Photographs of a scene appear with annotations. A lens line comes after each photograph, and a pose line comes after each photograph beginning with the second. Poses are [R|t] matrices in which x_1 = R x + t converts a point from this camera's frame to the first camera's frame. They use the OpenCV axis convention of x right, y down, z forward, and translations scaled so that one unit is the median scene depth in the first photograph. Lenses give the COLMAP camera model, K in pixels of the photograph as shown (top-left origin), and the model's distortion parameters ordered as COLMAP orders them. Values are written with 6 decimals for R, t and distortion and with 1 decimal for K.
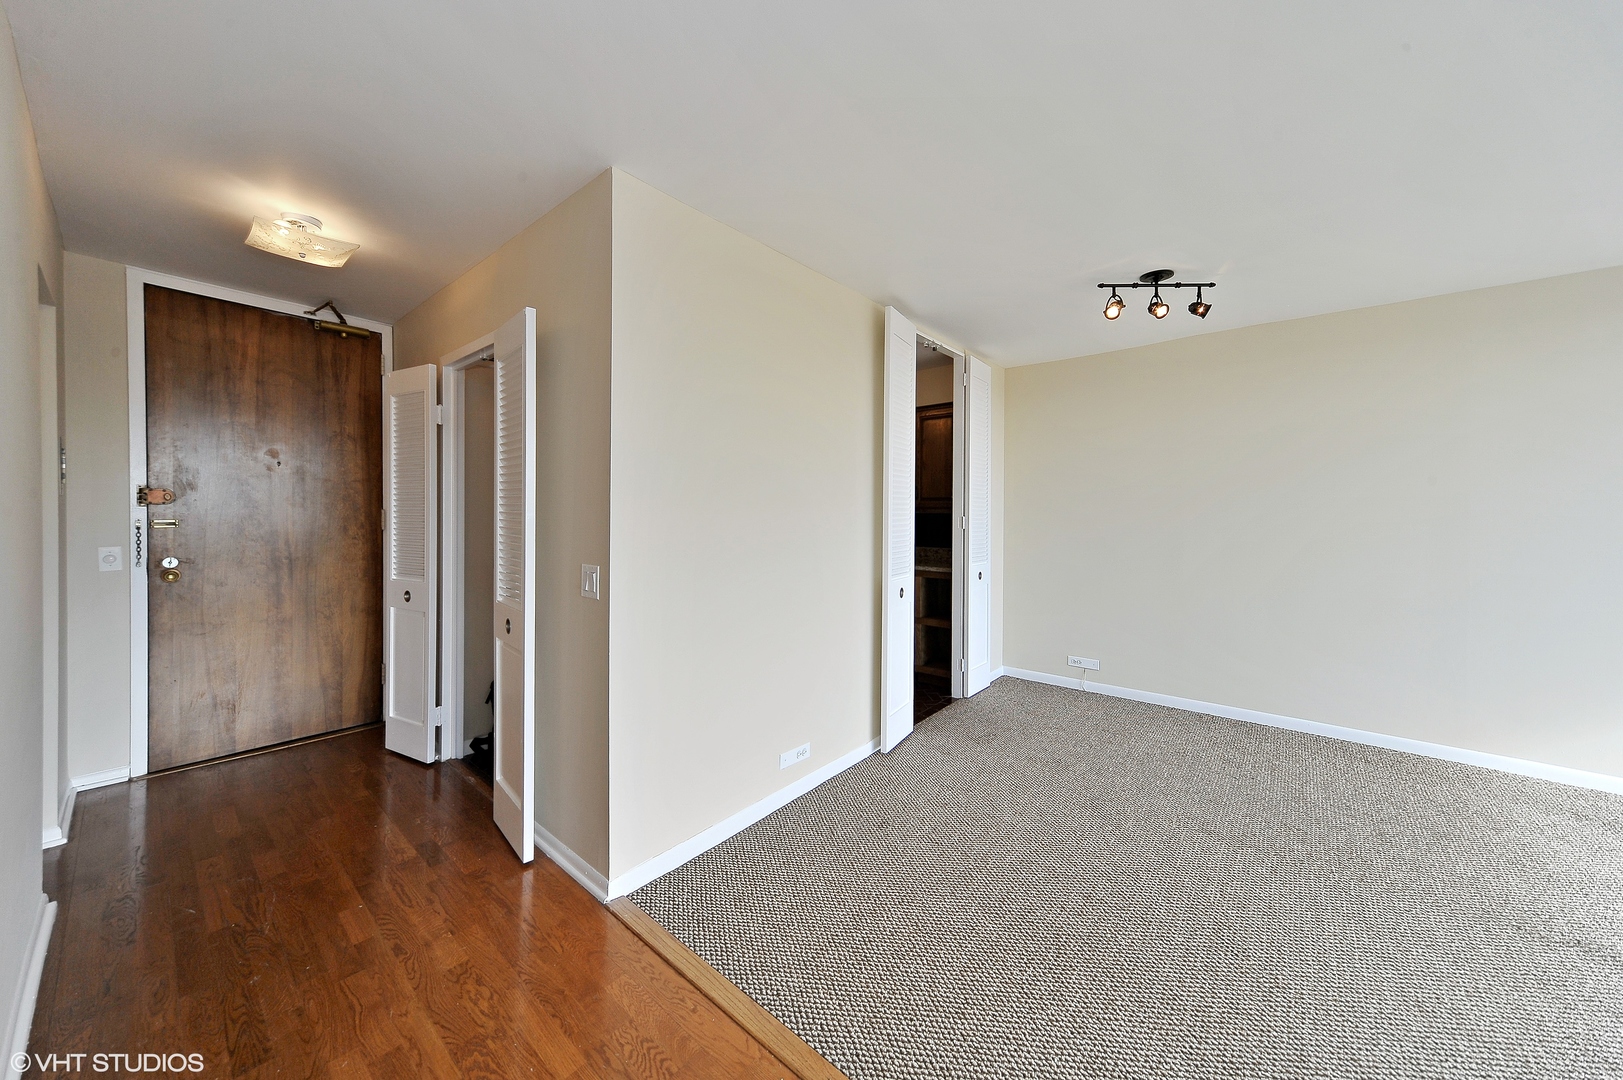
lens RADIAL K [[560.0, 0, 808.3], [0, 560.0, 518.7], [0, 0, 1]] dist [0.010933, -0.000145]
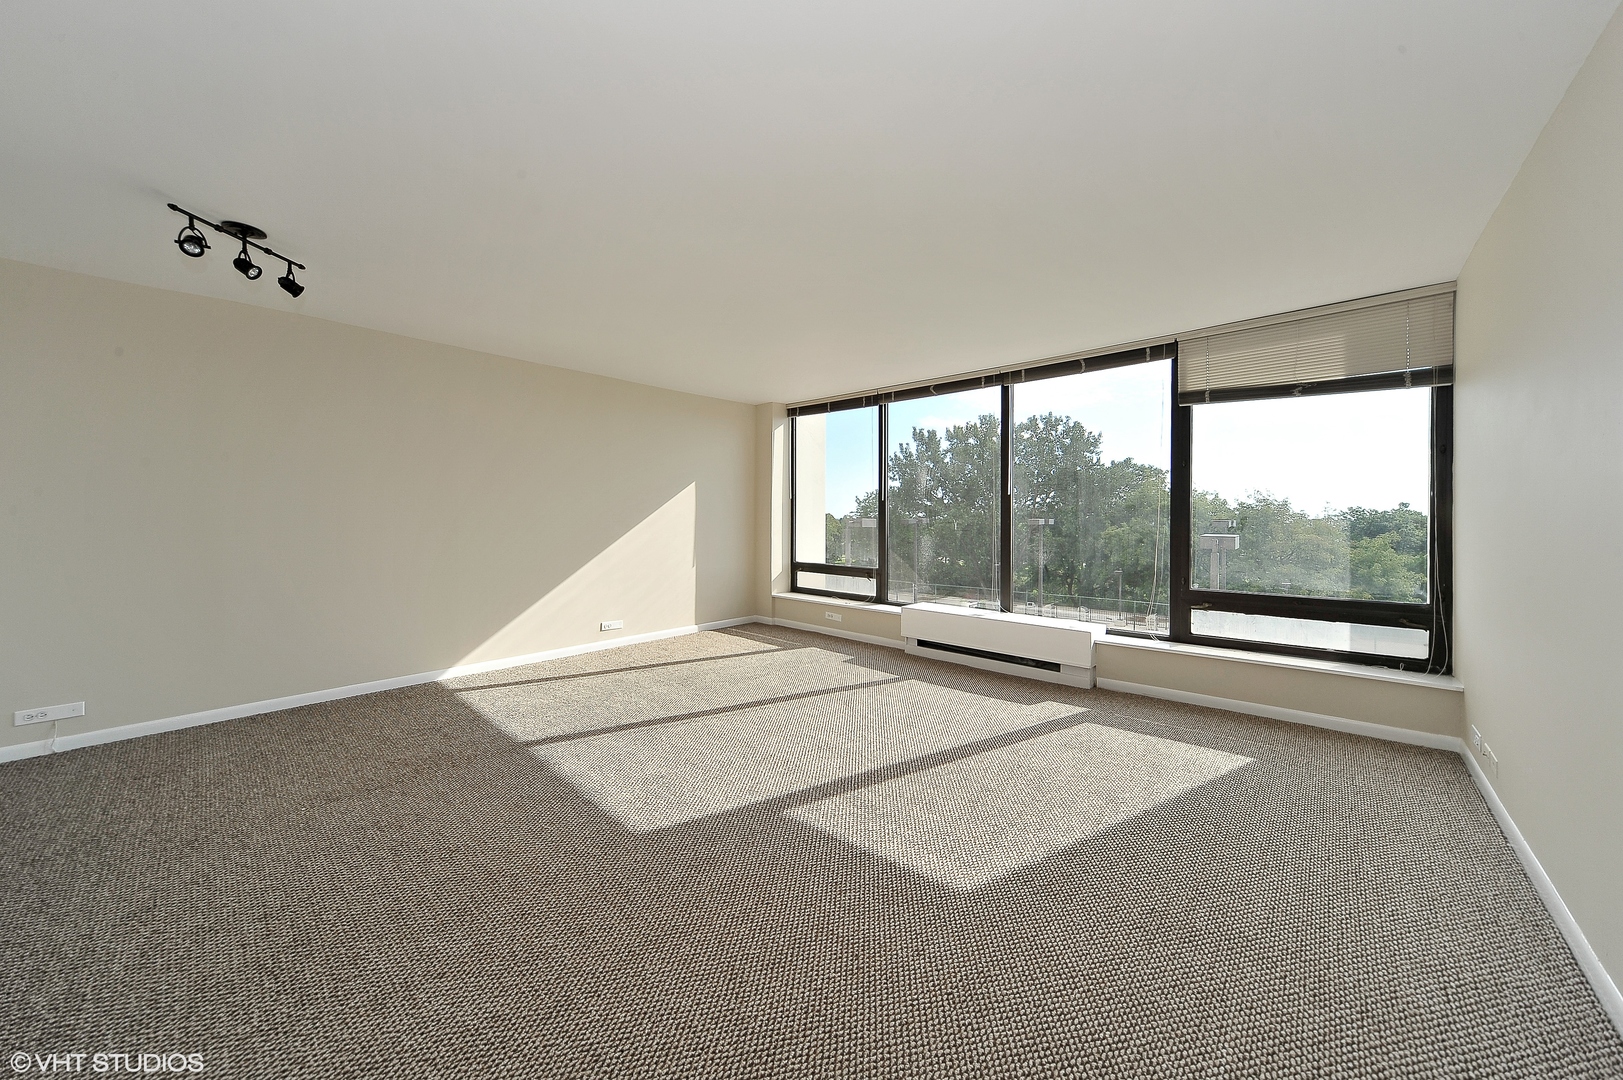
lens RADIAL K [[560.0, 0, 808.3], [0, 560.0, 518.7], [0, 0, 1]] dist [0.010933, -0.000145]
pose [[0.035148, -0.011050, 0.999321, -0.225555], [0.006250, 0.999922, 0.010837, 0.021774], [-0.999363, 0.005864, 0.035215, 0.064043]]
